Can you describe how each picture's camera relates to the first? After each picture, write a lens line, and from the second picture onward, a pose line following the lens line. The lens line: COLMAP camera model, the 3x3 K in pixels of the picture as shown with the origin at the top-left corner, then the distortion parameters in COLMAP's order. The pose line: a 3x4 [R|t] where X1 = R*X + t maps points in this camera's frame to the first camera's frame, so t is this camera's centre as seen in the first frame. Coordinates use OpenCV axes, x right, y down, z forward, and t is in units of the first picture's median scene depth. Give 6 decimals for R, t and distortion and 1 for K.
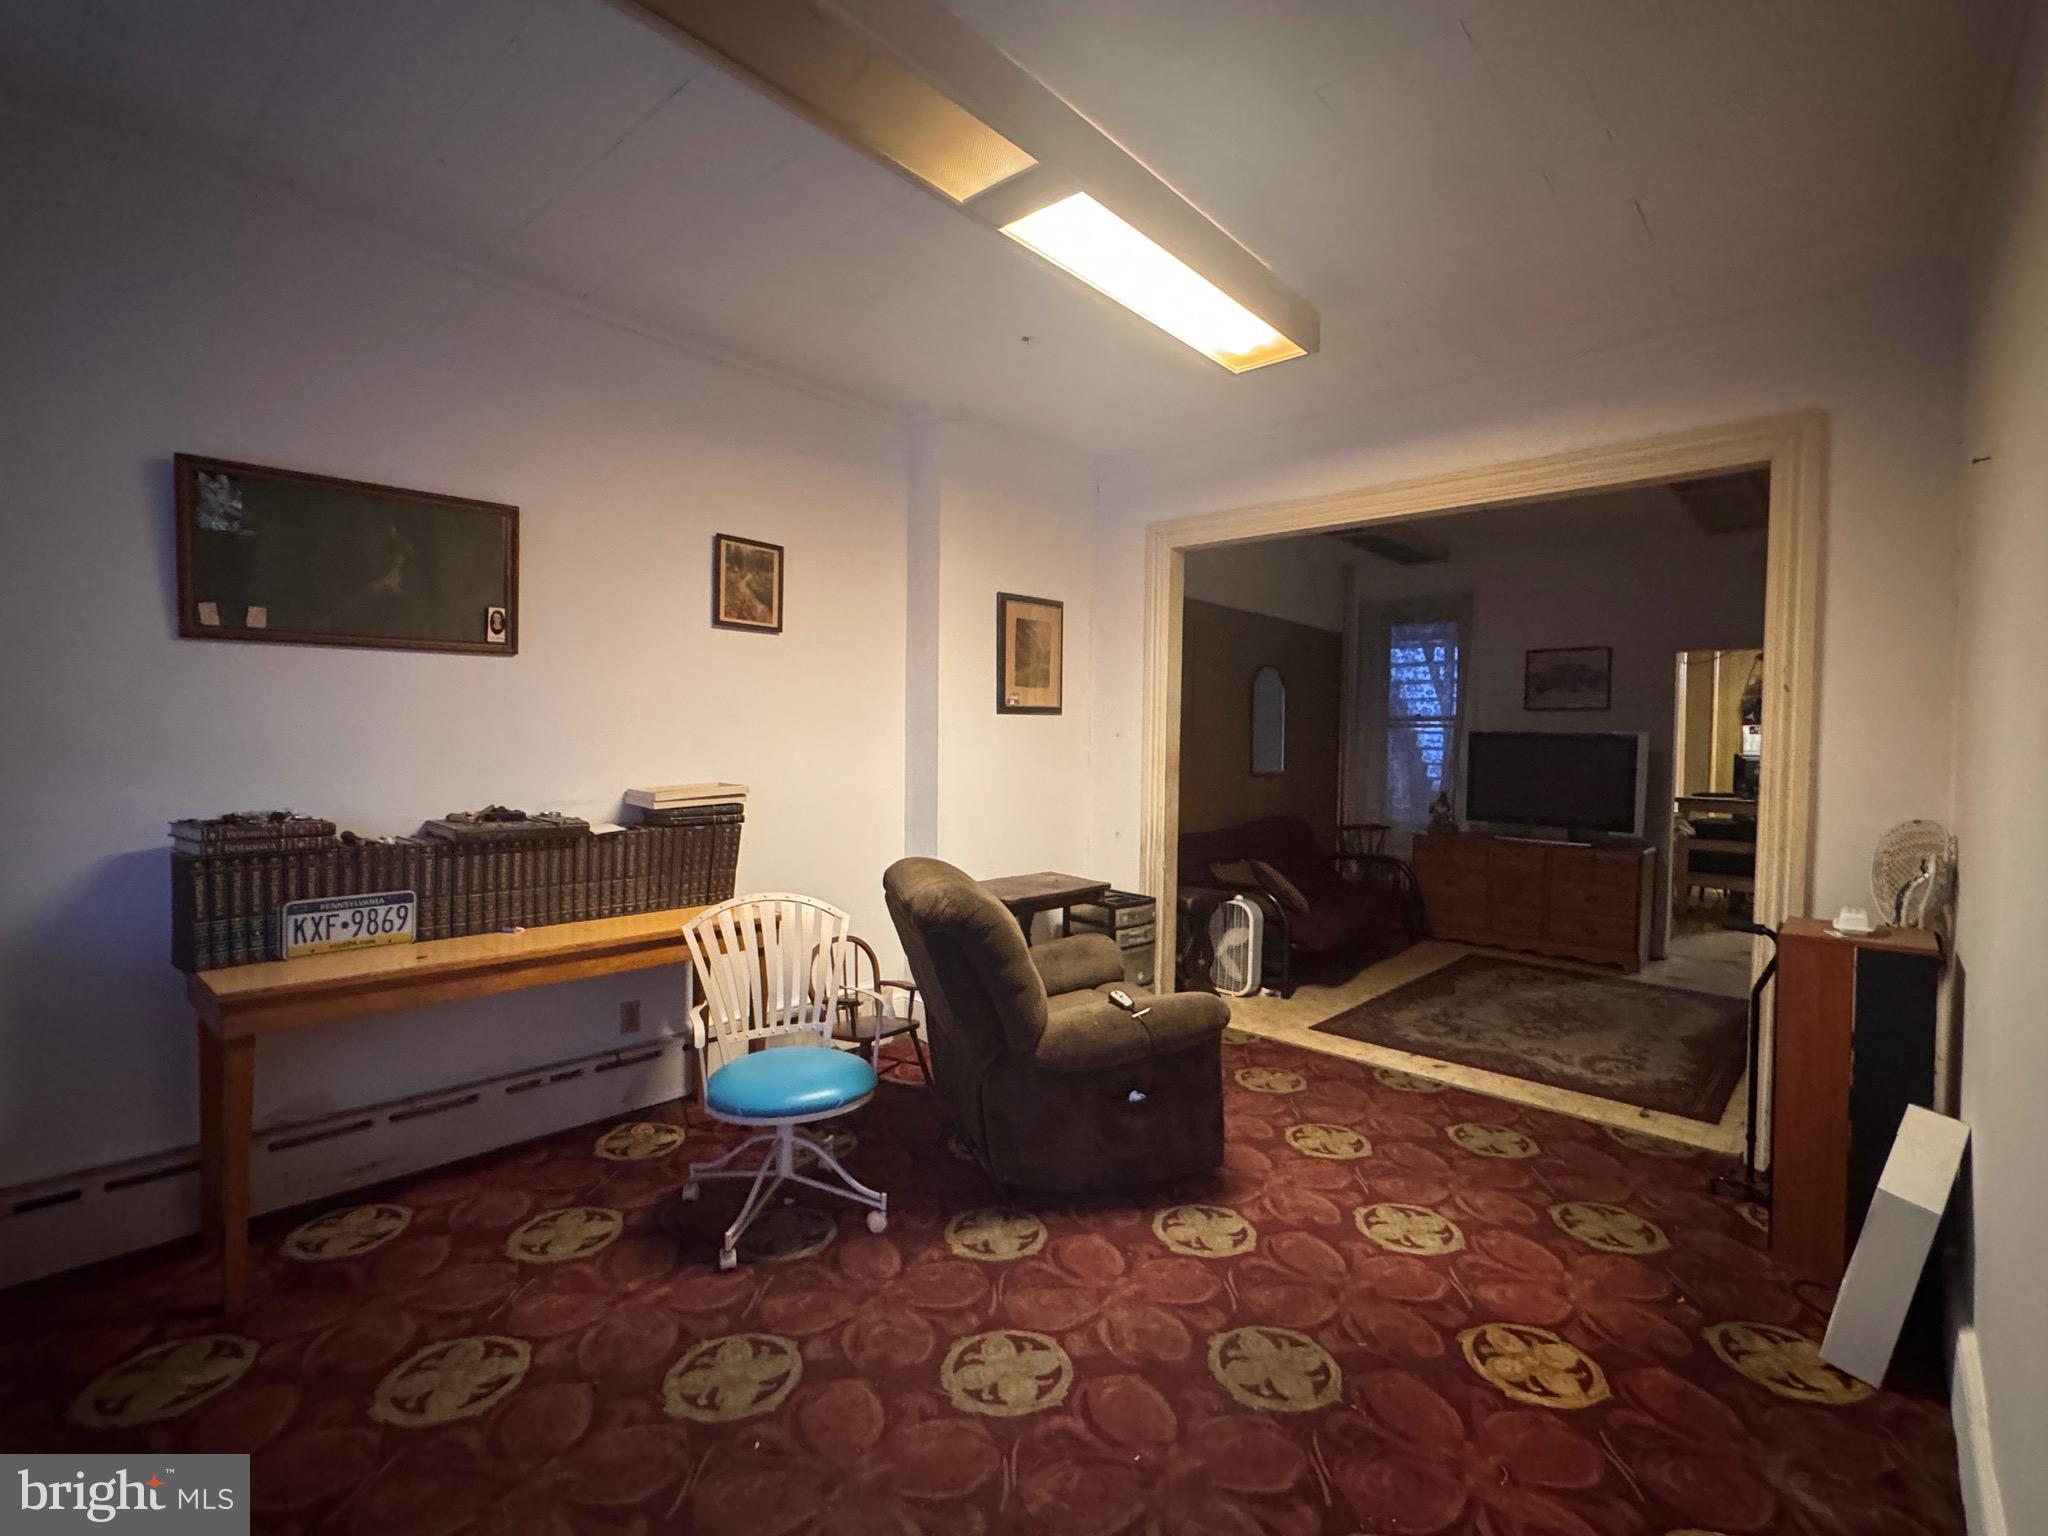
lens RADIAL K [[961.6, 0, 1021.9], [0, 961.6, 769.5], [0, 0, 1]] dist [0.005180, 0.001290]
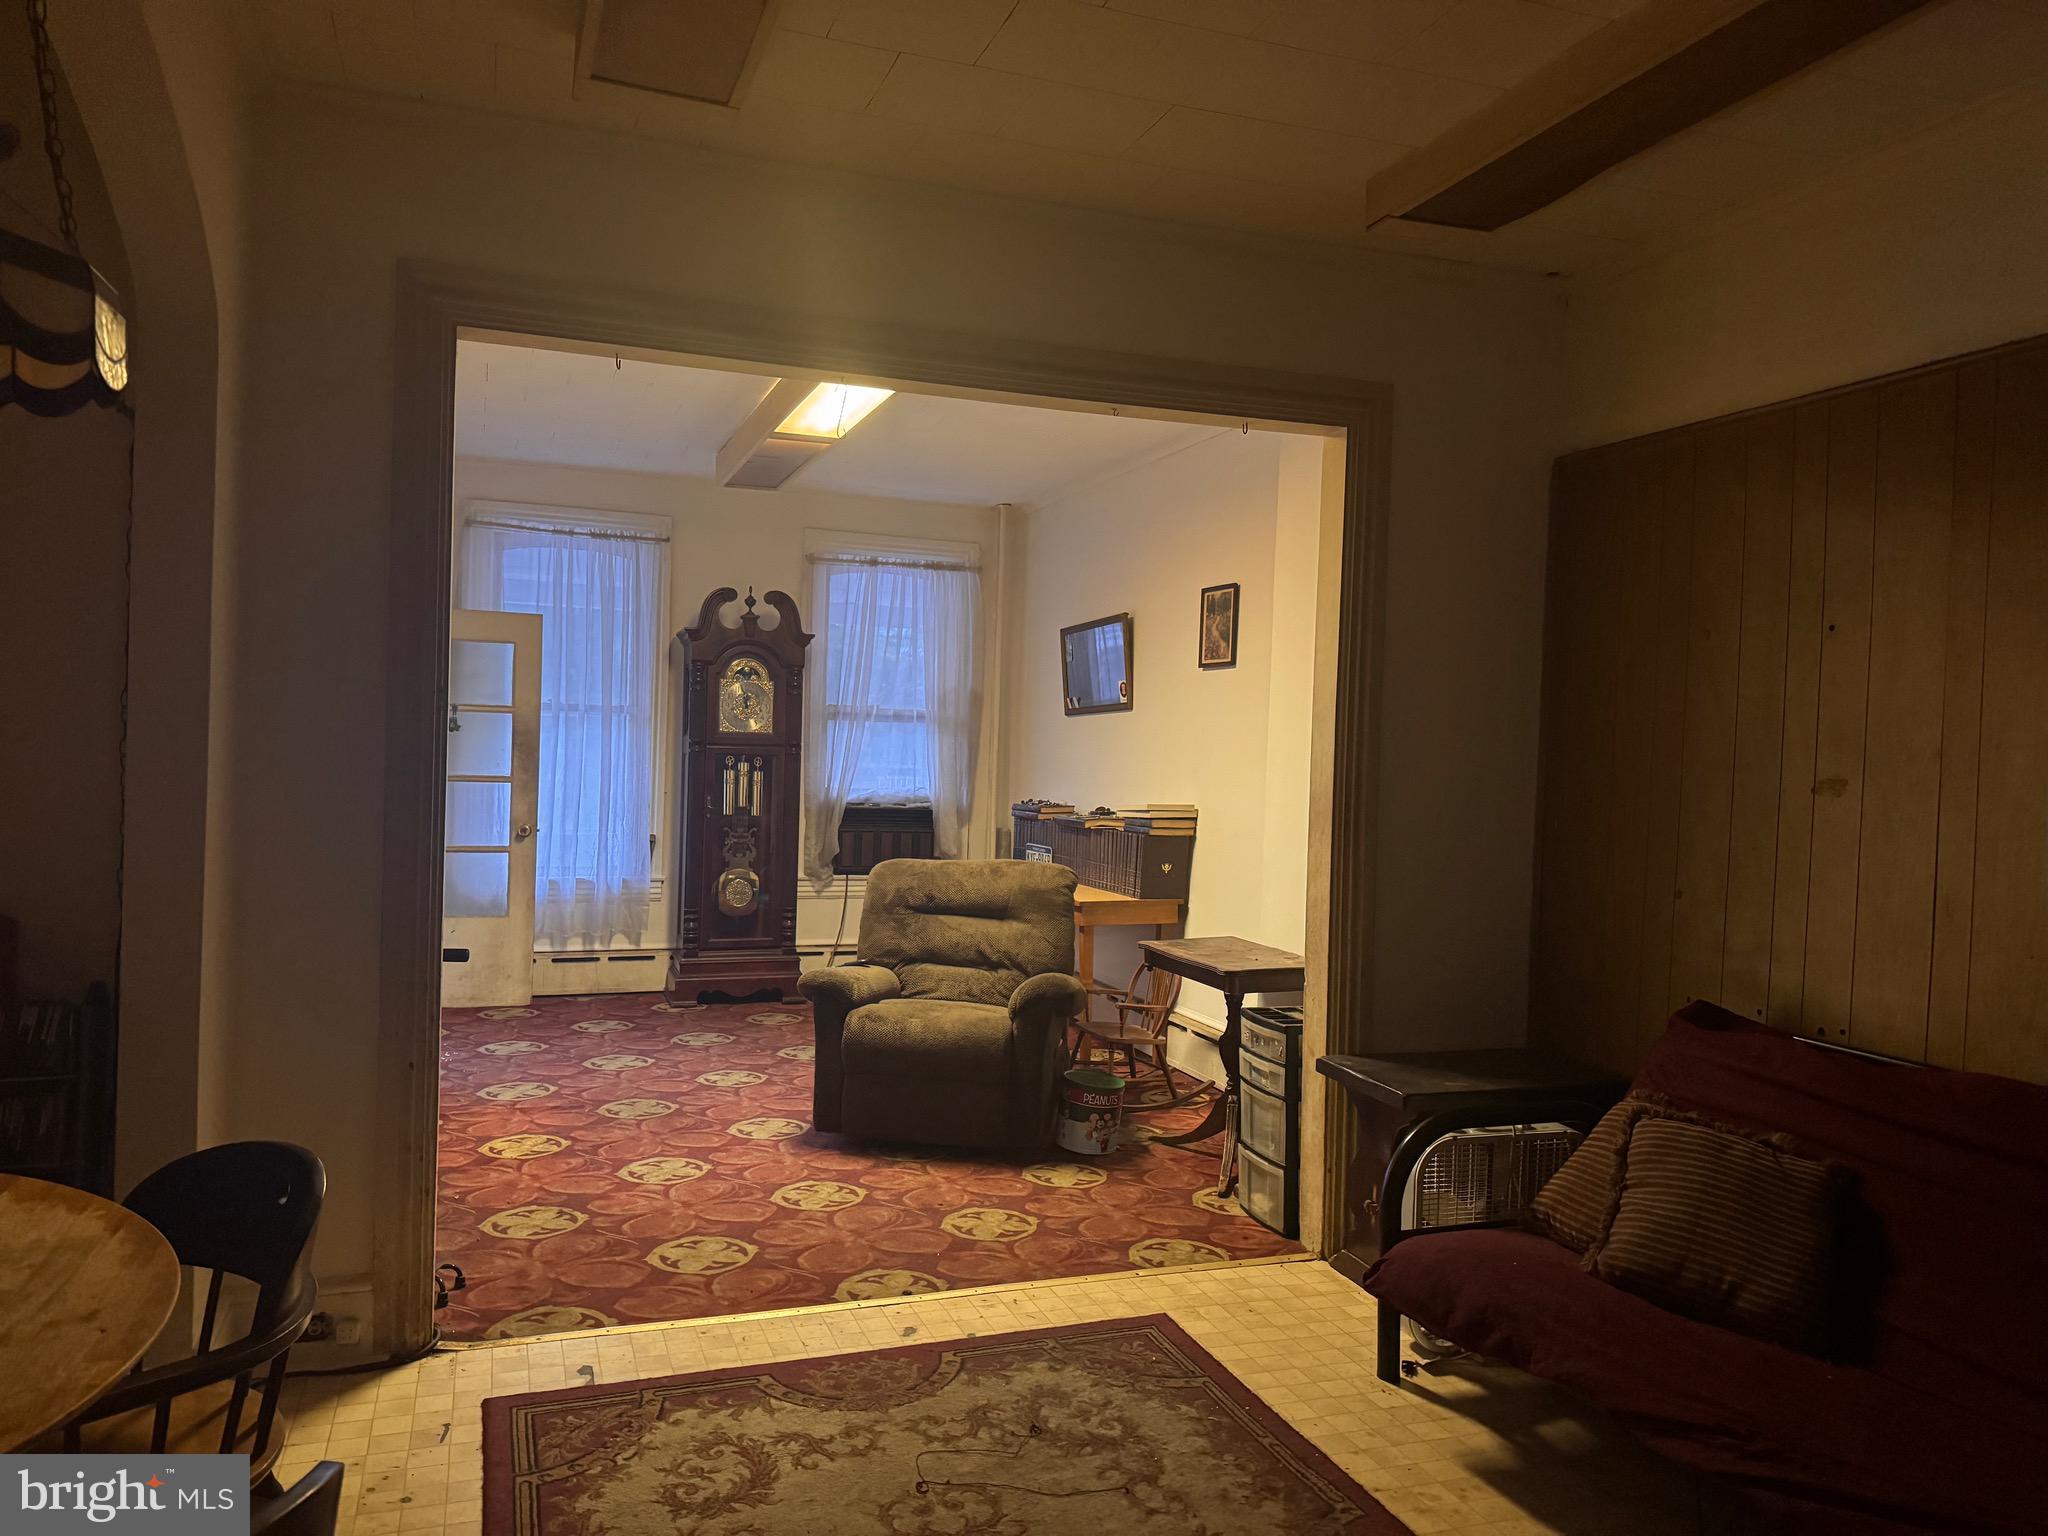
lens RADIAL K [[1411.5, 0, 1040.5], [0, 1411.5, 761.8], [0, 0, 1]] dist [0.027205, -0.003135]
pose [[-0.446631, -0.014201, -0.894606, 1.425236], [-0.062912, 0.997898, 0.015568, -0.056901], [0.892504, 0.063234, -0.446585, 1.757324]]
